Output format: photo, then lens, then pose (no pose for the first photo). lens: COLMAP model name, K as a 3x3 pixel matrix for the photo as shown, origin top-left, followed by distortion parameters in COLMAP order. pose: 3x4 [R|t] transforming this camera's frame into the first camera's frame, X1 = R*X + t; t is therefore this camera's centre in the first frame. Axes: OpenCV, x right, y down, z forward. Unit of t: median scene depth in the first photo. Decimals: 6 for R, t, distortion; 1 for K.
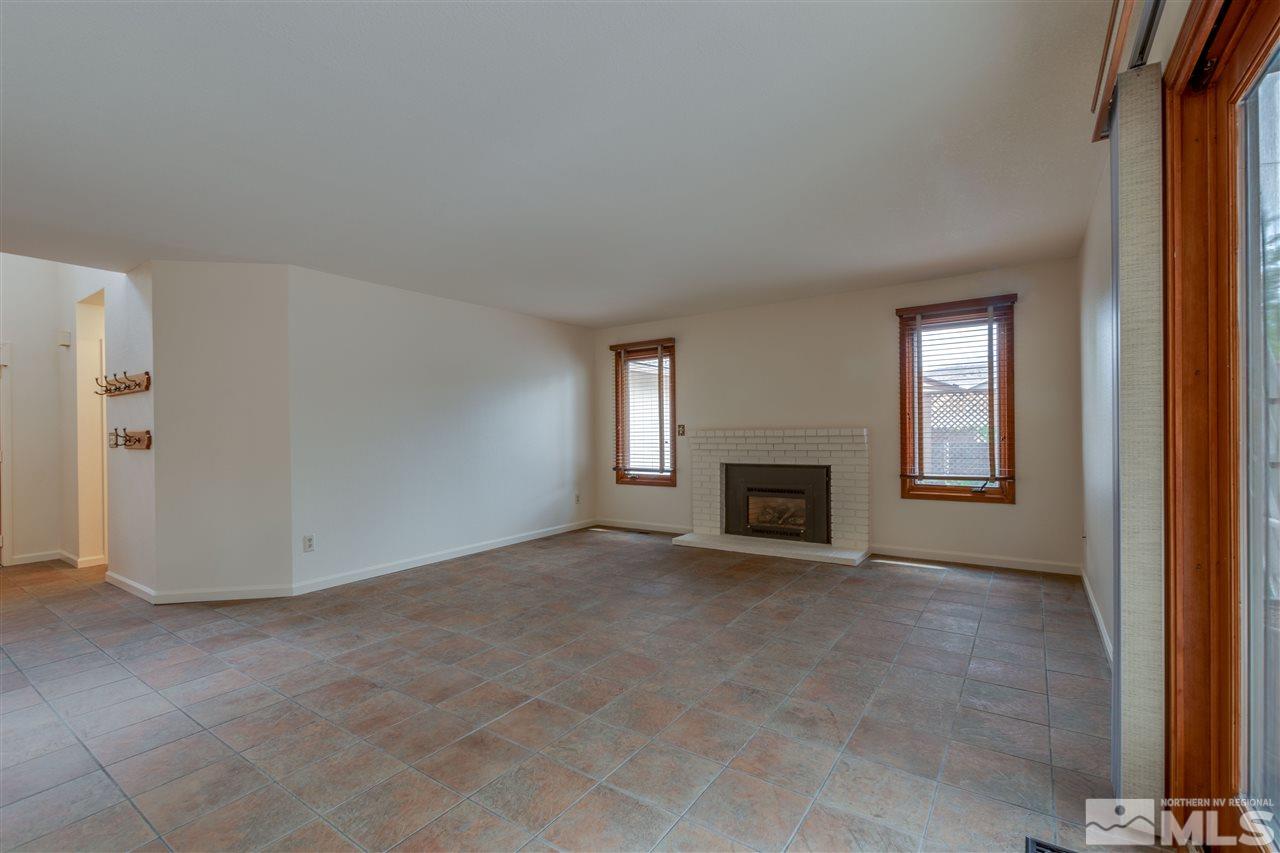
lens RADIAL K [[564.2, 0, 643.5], [0, 564.2, 432.7], [0, 0, 1]] dist [0.007353, -0.004389]
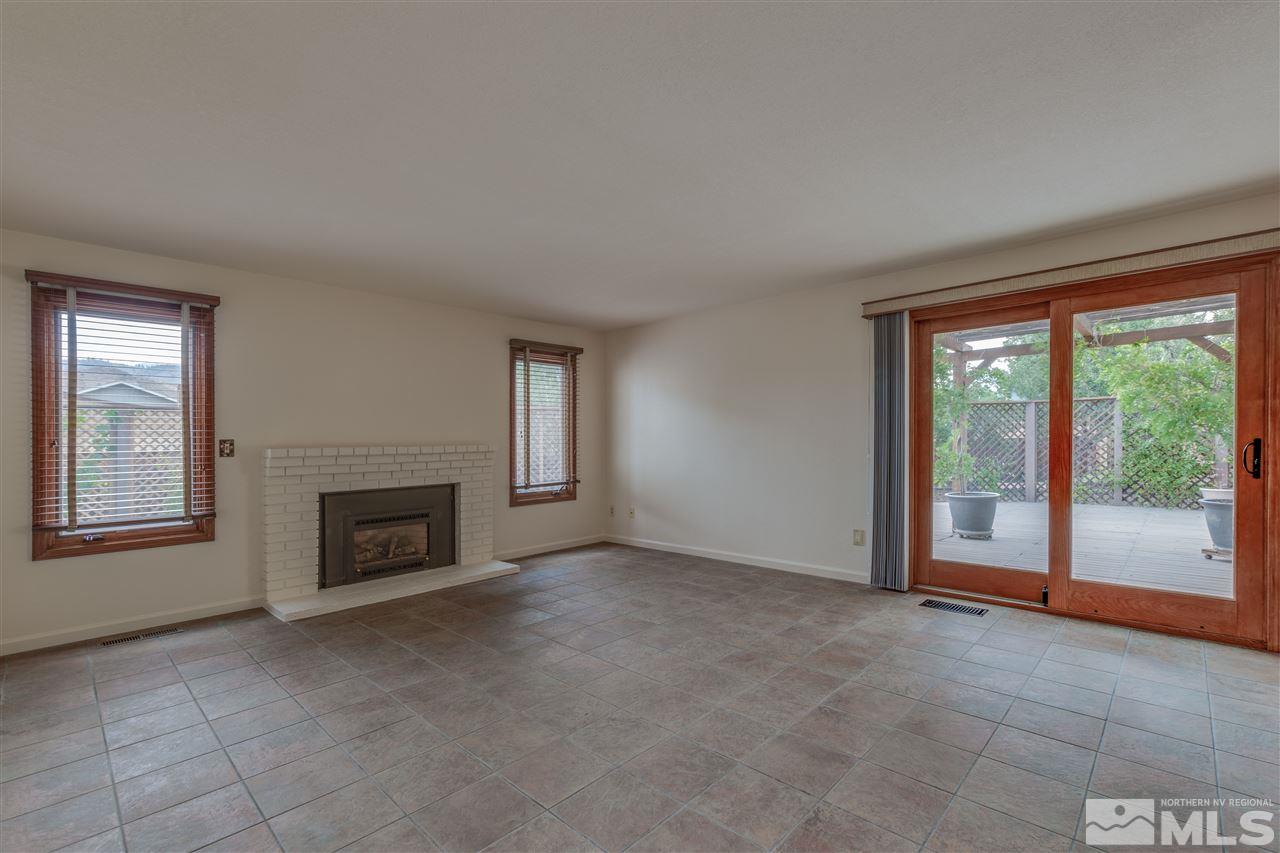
lens RADIAL K [[557.9, 0, 644.8], [0, 557.9, 426.3], [0, 0, 1]] dist [0.003088, -0.000091]
pose [[0.152134, 0.041355, 0.987494, -0.799037], [0.016724, 0.998873, -0.044408, 0.011661], [-0.988218, 0.023271, 0.151271, 0.743962]]
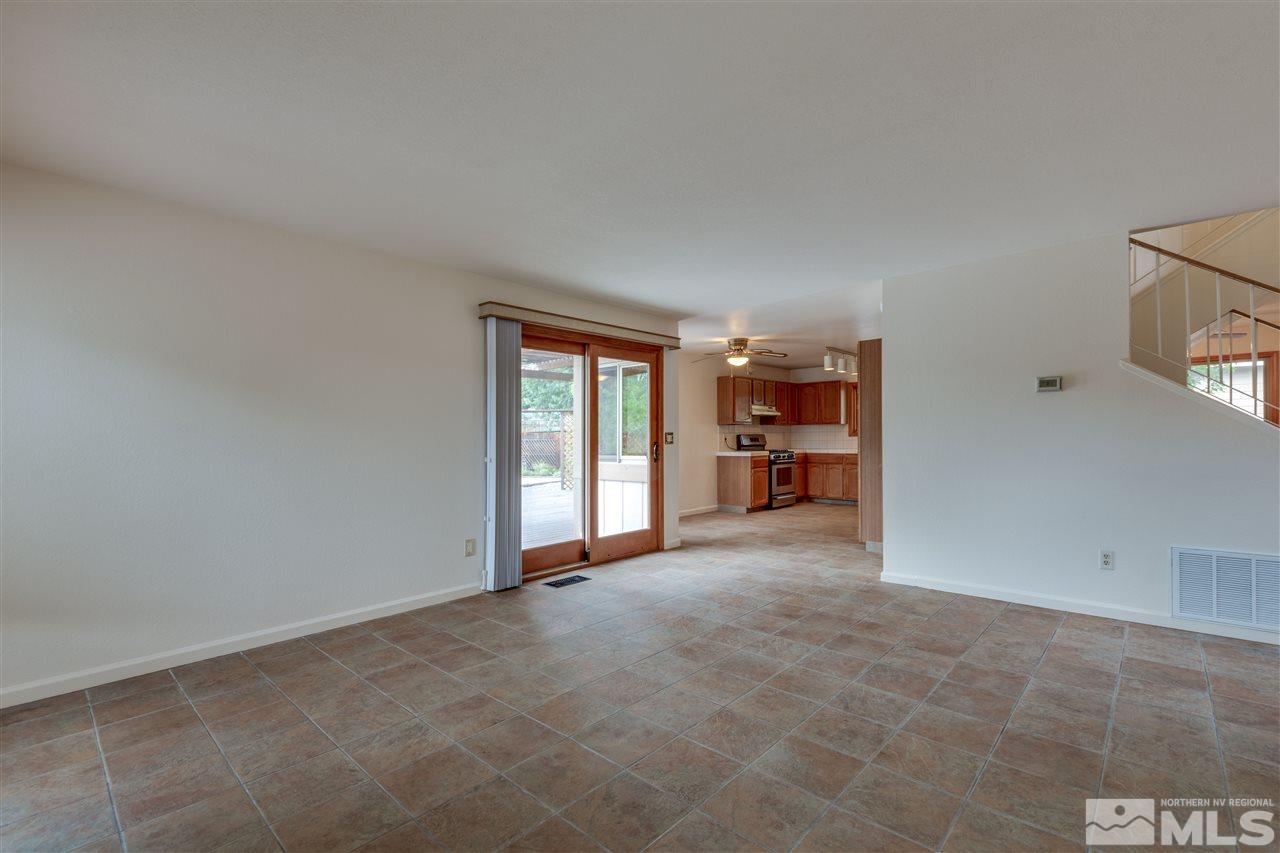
lens RADIAL K [[564.2, 0, 643.5], [0, 564.2, 432.7], [0, 0, 1]] dist [0.007353, -0.004389]
pose [[-0.990142, 0.032869, 0.136154, -0.060363], [0.031868, 0.999447, -0.009529, -0.002890], [-0.136392, -0.005097, -0.990642, 1.533662]]
